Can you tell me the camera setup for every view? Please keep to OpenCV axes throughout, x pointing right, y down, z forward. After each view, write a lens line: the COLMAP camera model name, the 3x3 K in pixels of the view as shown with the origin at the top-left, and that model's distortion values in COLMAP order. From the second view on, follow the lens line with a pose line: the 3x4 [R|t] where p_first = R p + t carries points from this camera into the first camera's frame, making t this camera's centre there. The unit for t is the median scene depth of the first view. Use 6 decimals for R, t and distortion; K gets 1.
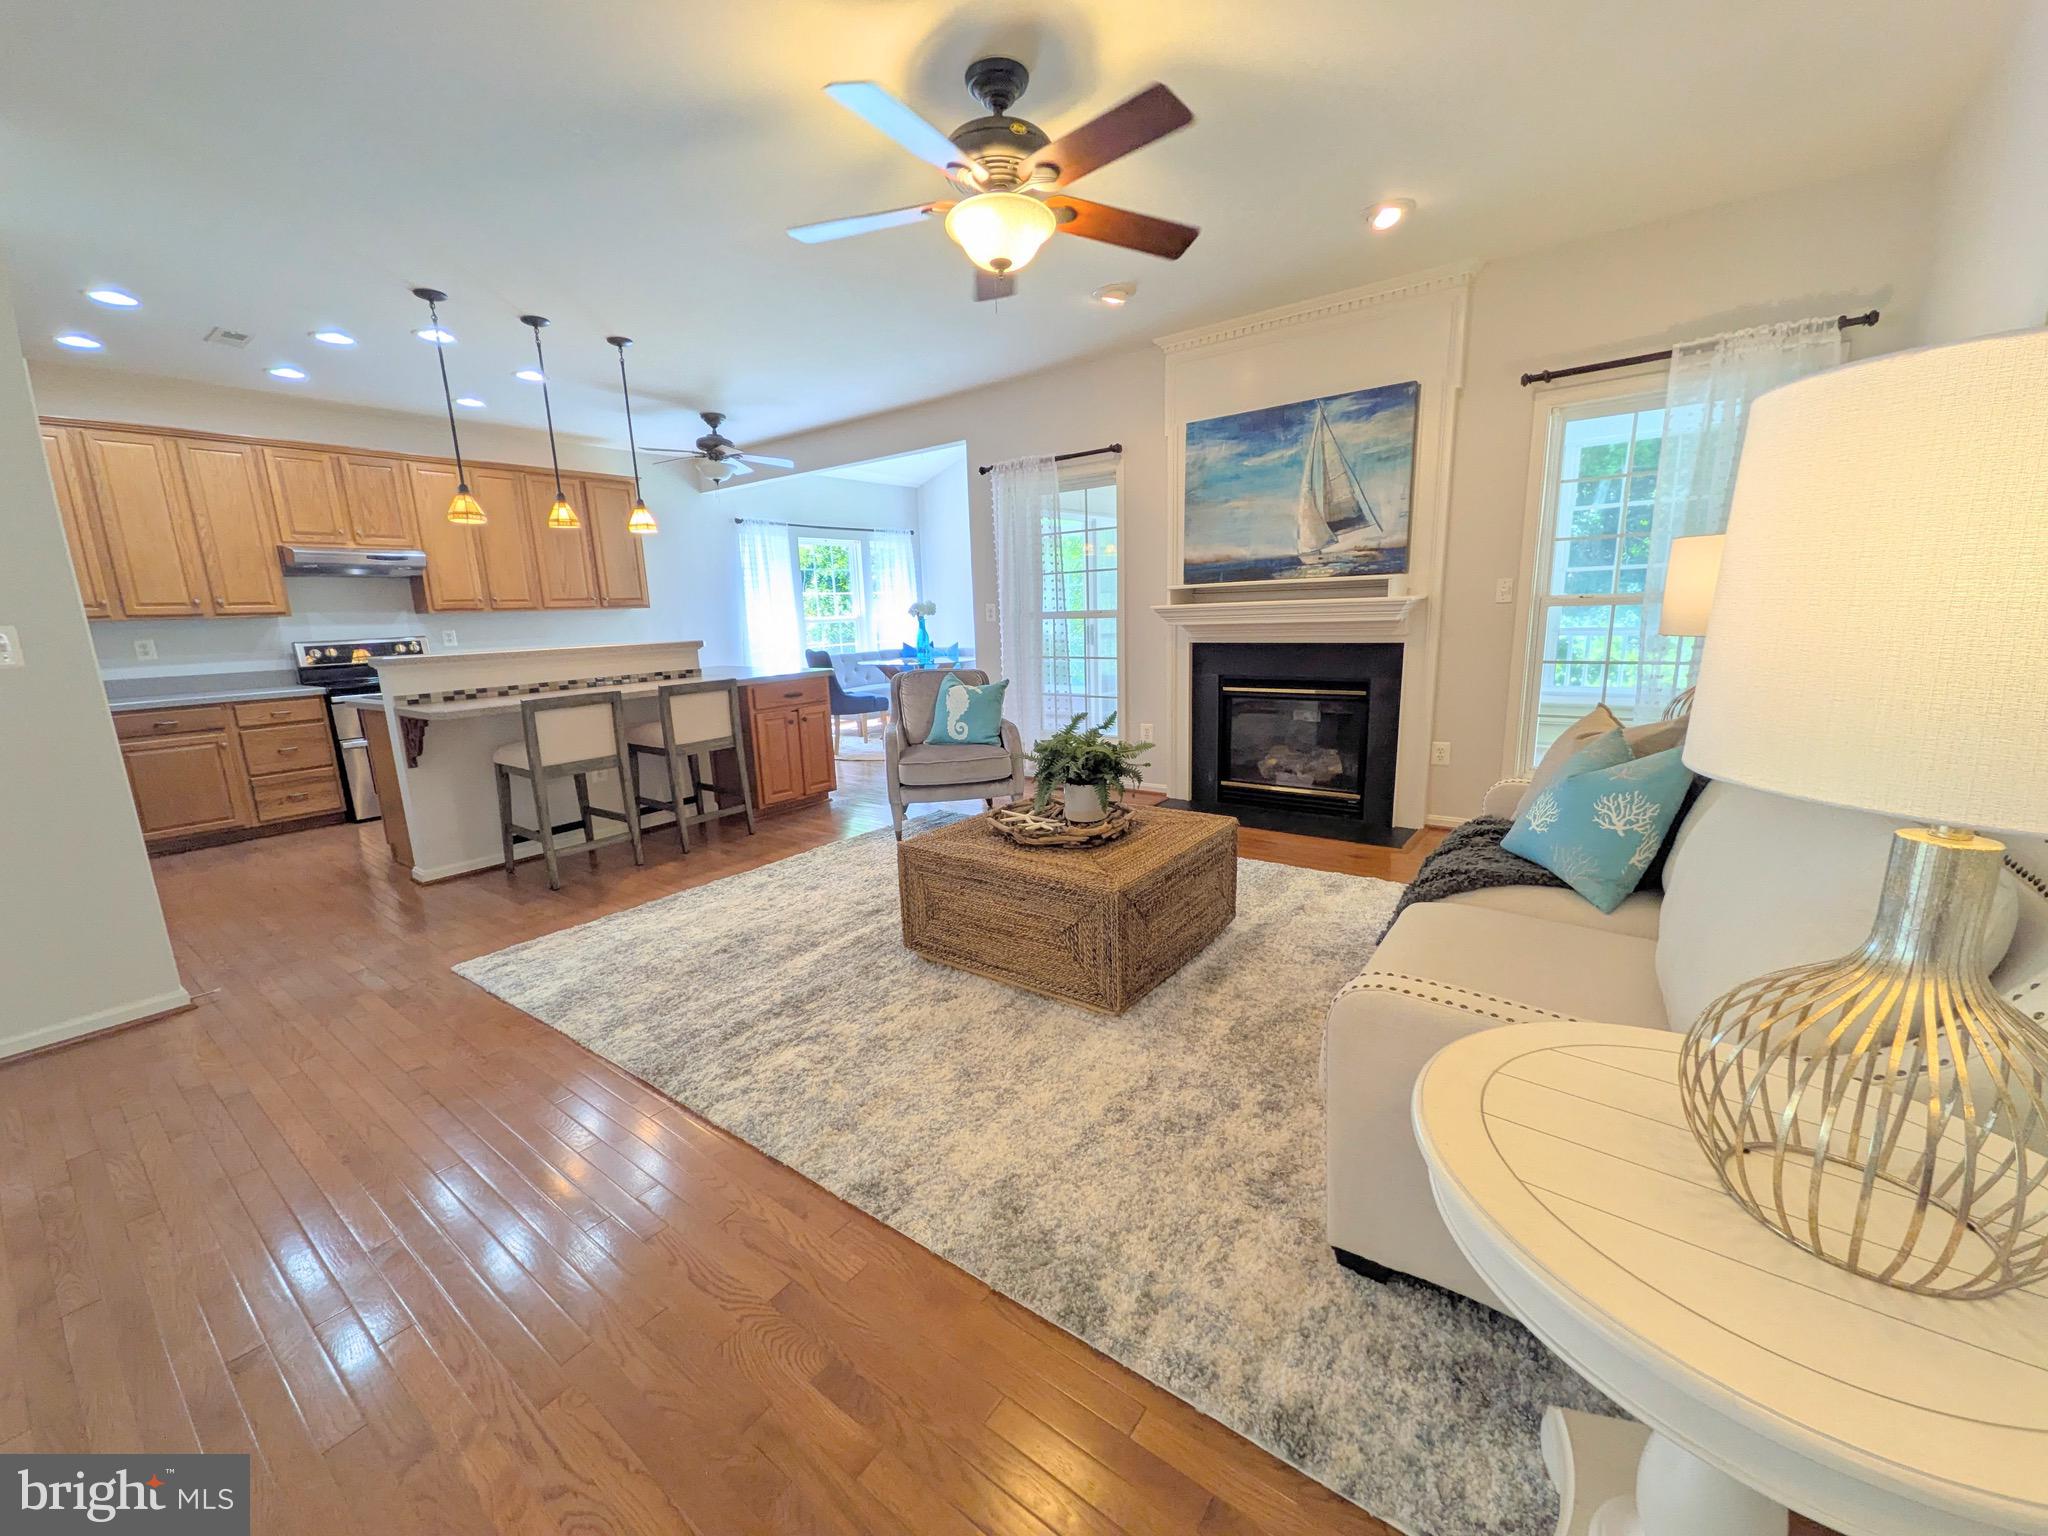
lens RADIAL K [[808.1, 0, 1018.1], [0, 808.1, 768.1], [0, 0, 1]] dist [0.006716, -0.000738]
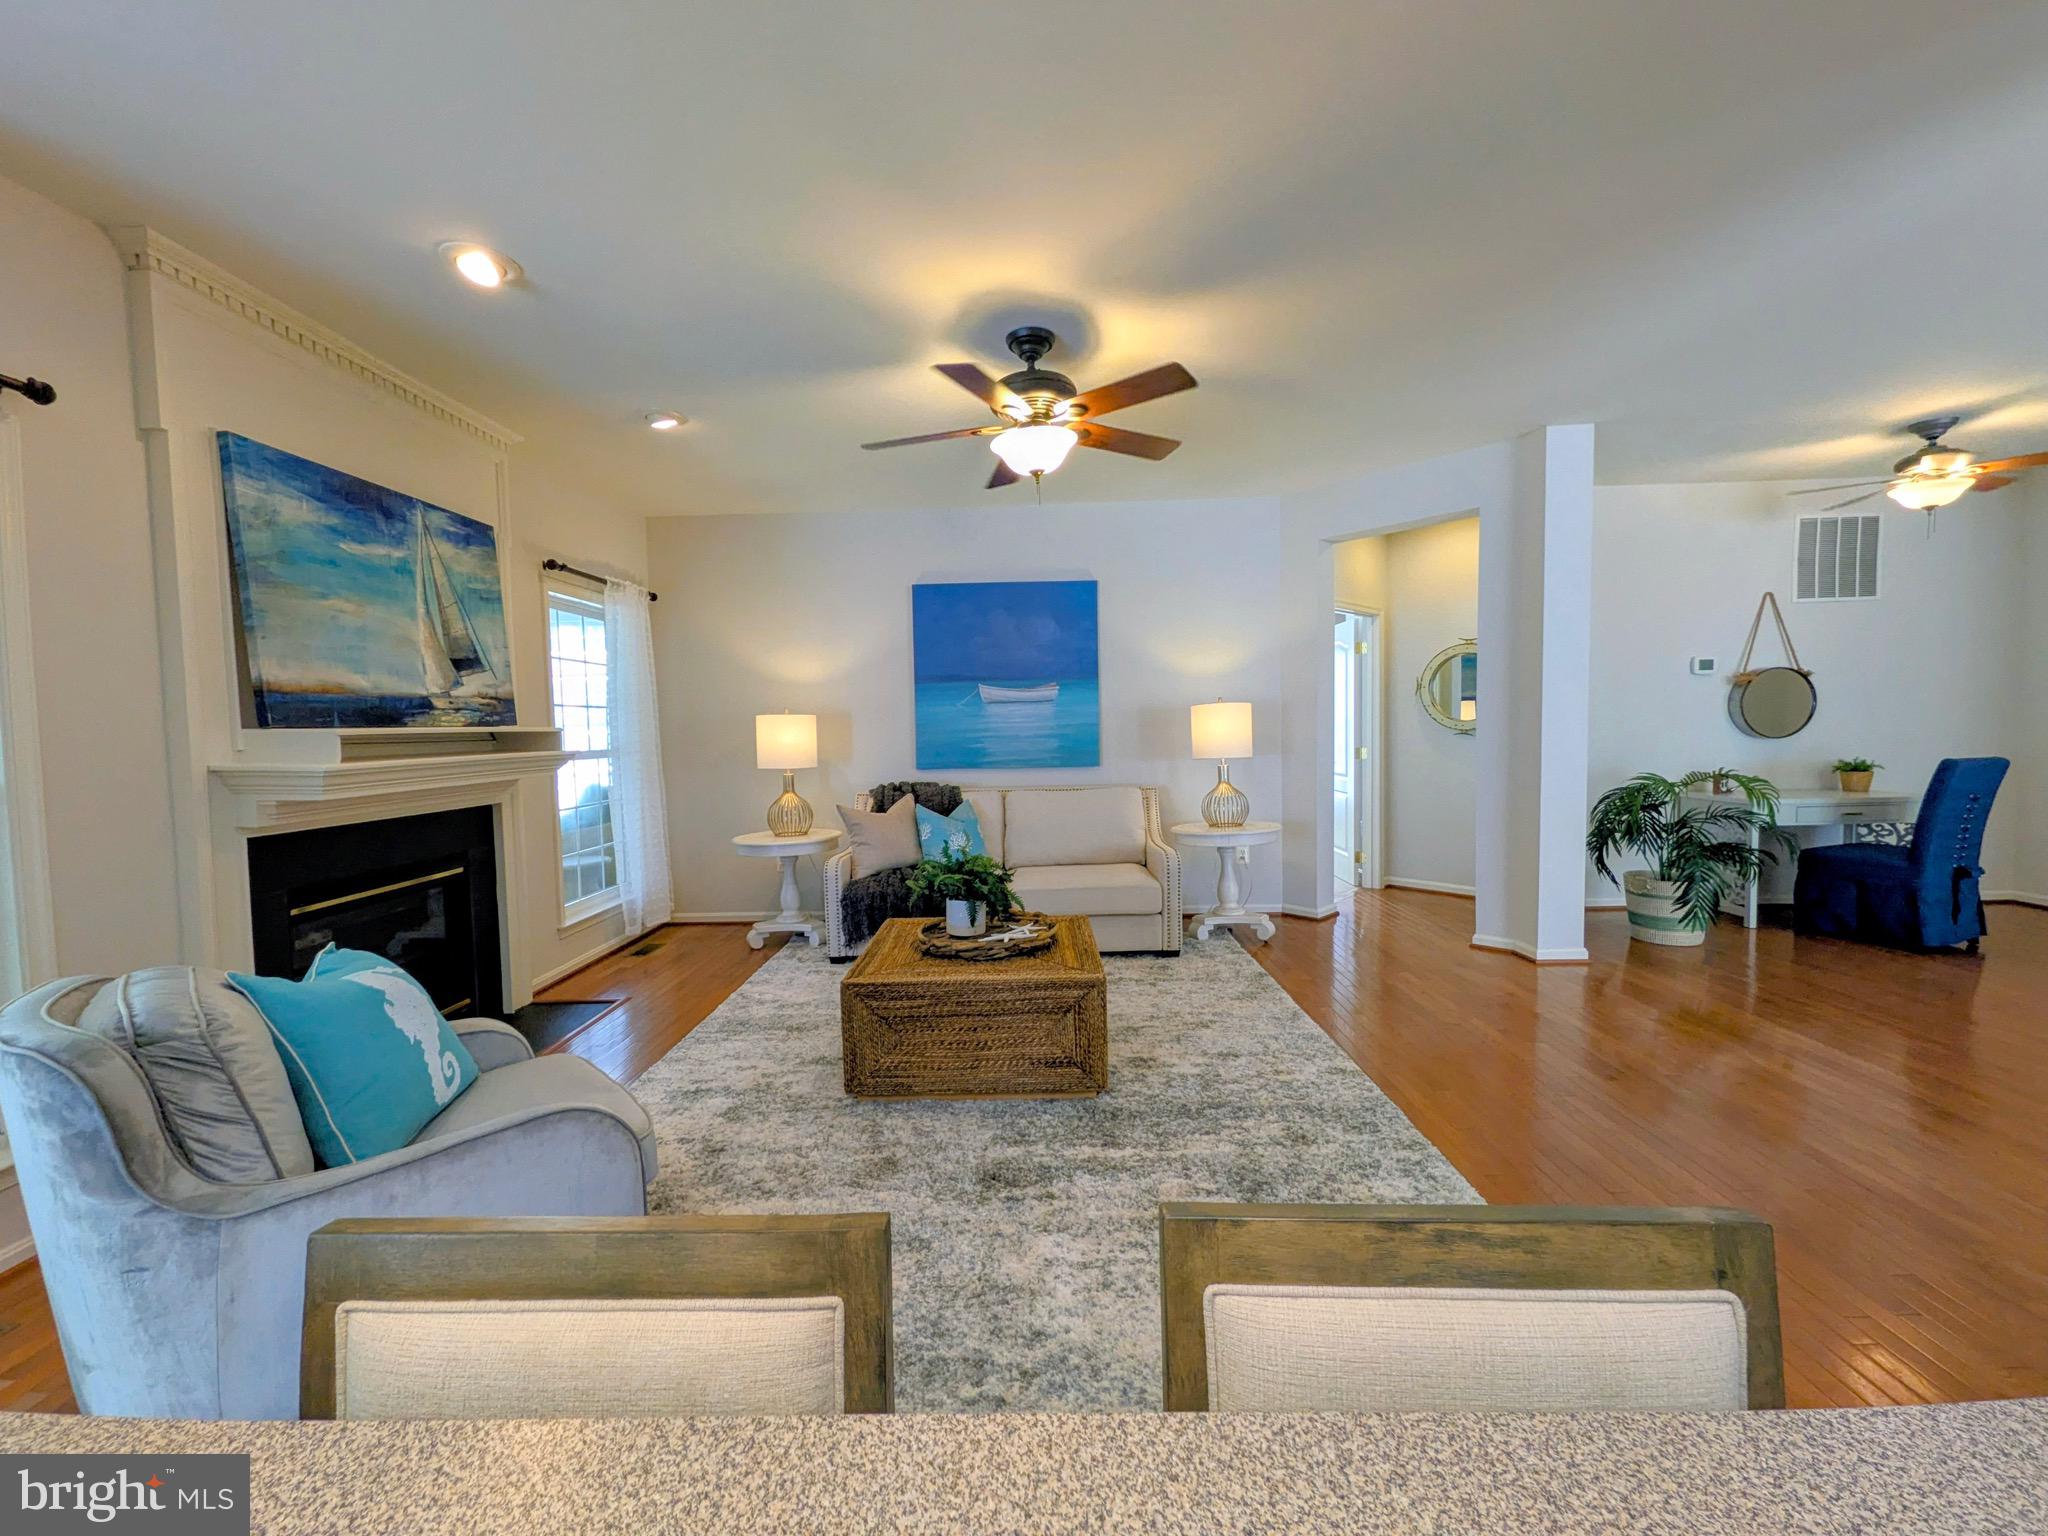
lens RADIAL K [[808.1, 0, 1018.1], [0, 808.1, 768.1], [0, 0, 1]] dist [0.006716, -0.000738]
pose [[-0.584919, 0.007897, 0.811053, -0.573742], [0.202032, 0.969854, 0.136259, -0.196234], [-0.785527, 0.243559, -0.568881, 1.037887]]
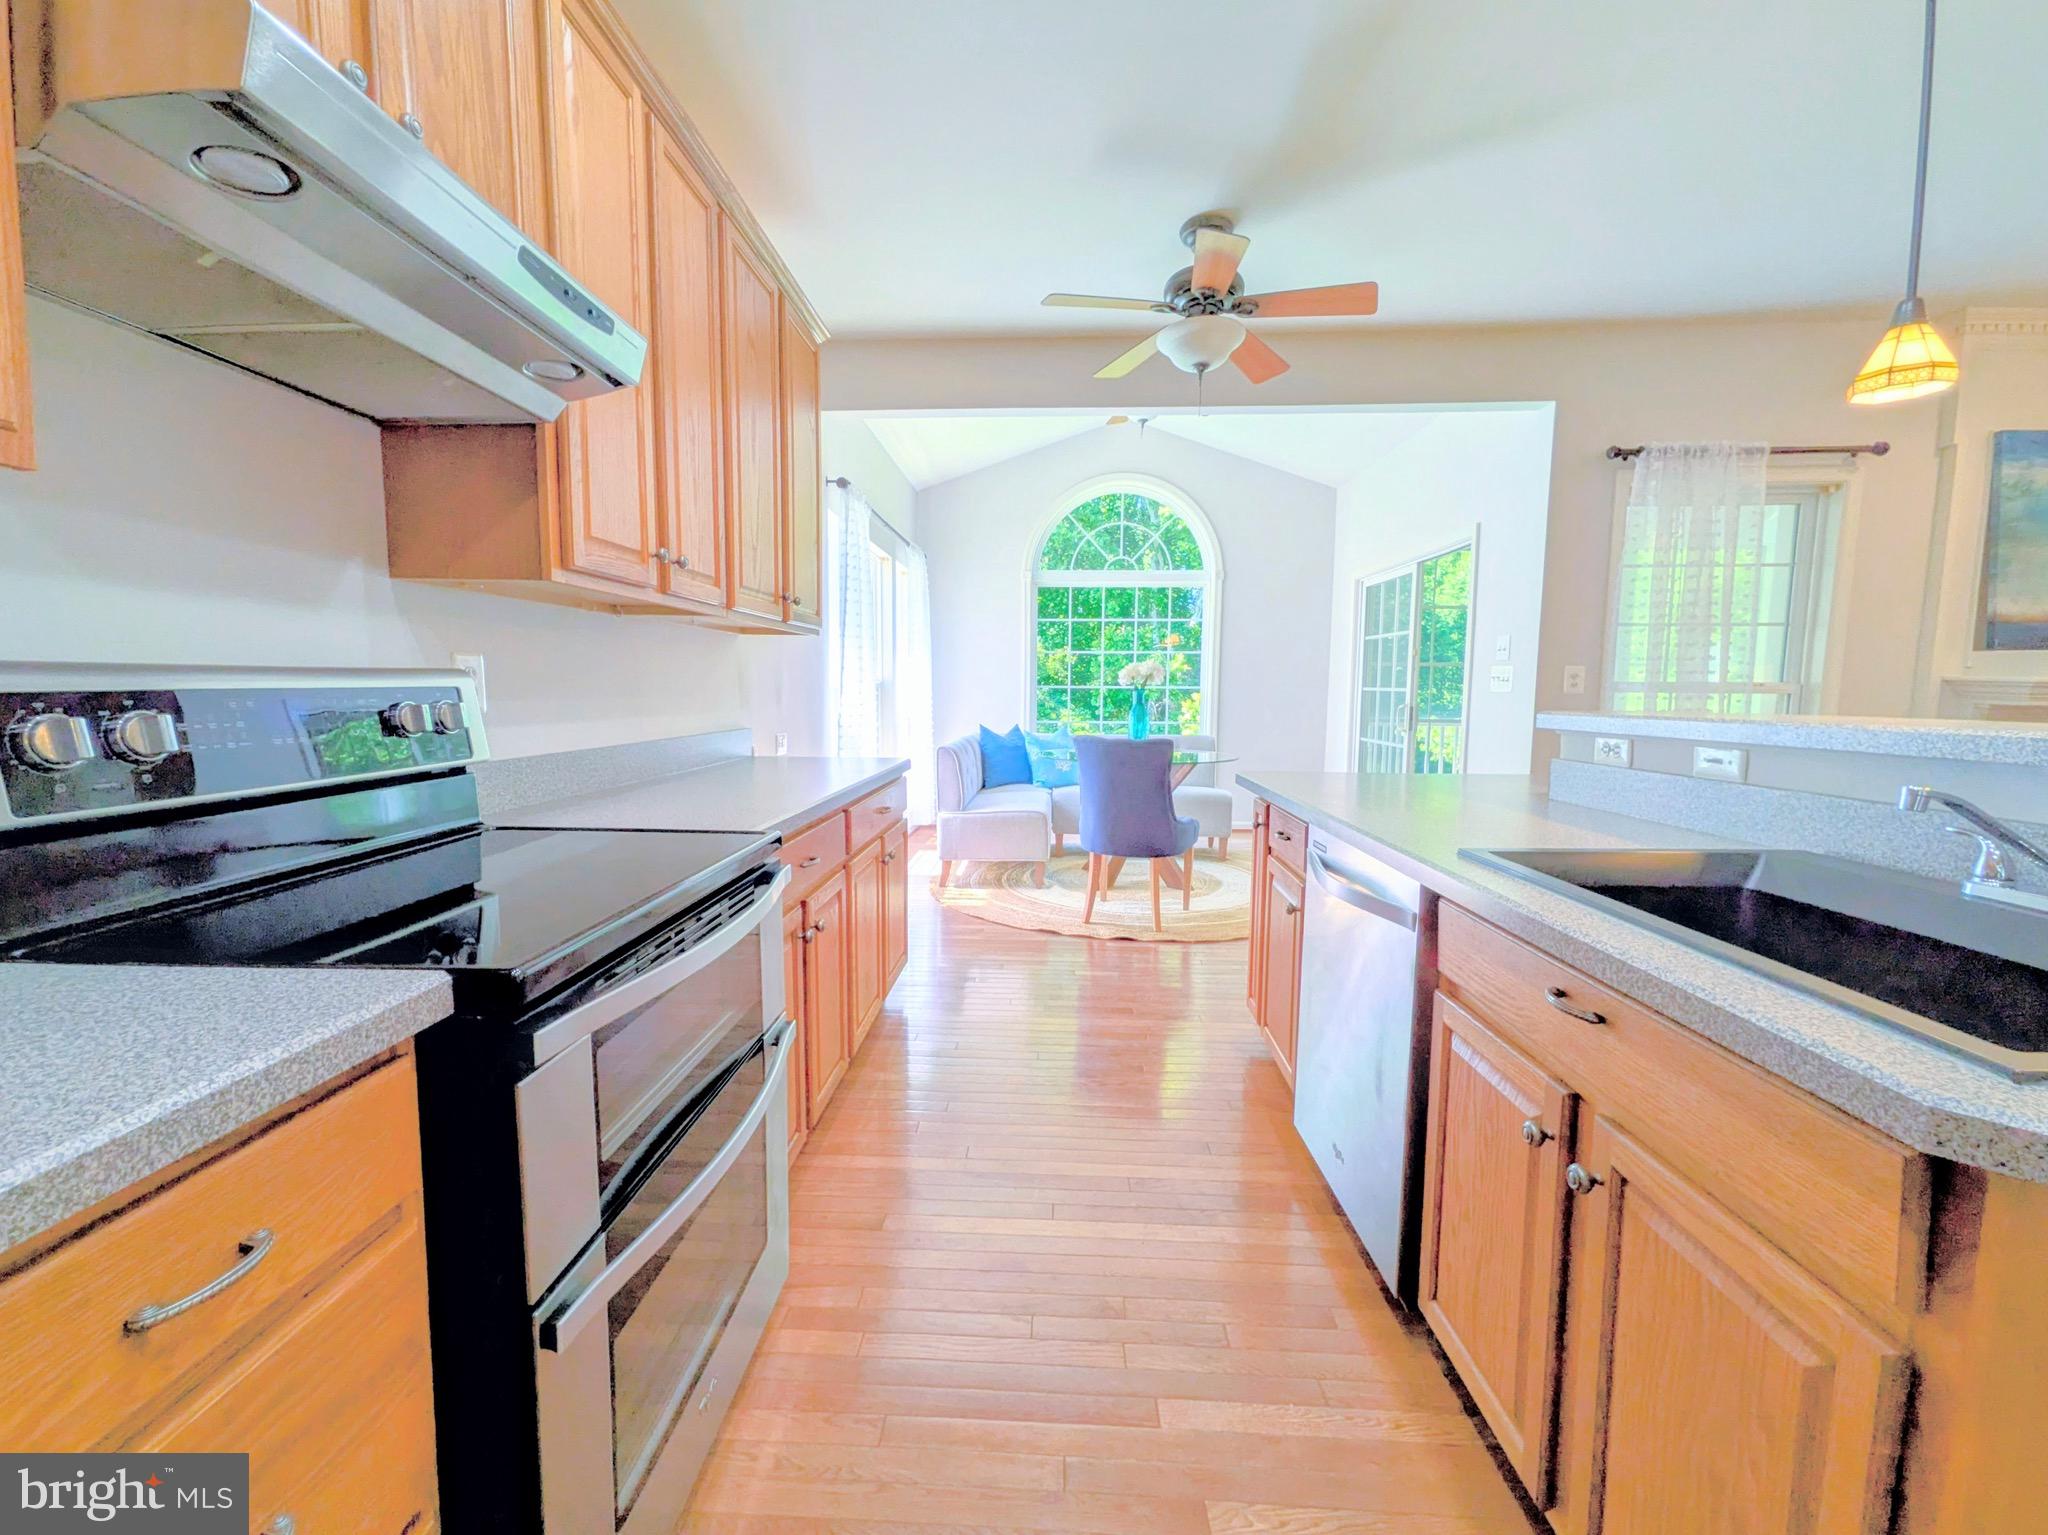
lens RADIAL K [[837.4, 0, 1016.6], [0, 837.4, 769.6], [0, 0, 1]] dist [0.002918, -0.000414]
pose [[0.827864, -0.014484, 0.560742, -1.033225], [0.075388, 0.993470, -0.085640, -0.139274], [-0.555840, 0.113171, 0.823550, 0.990555]]
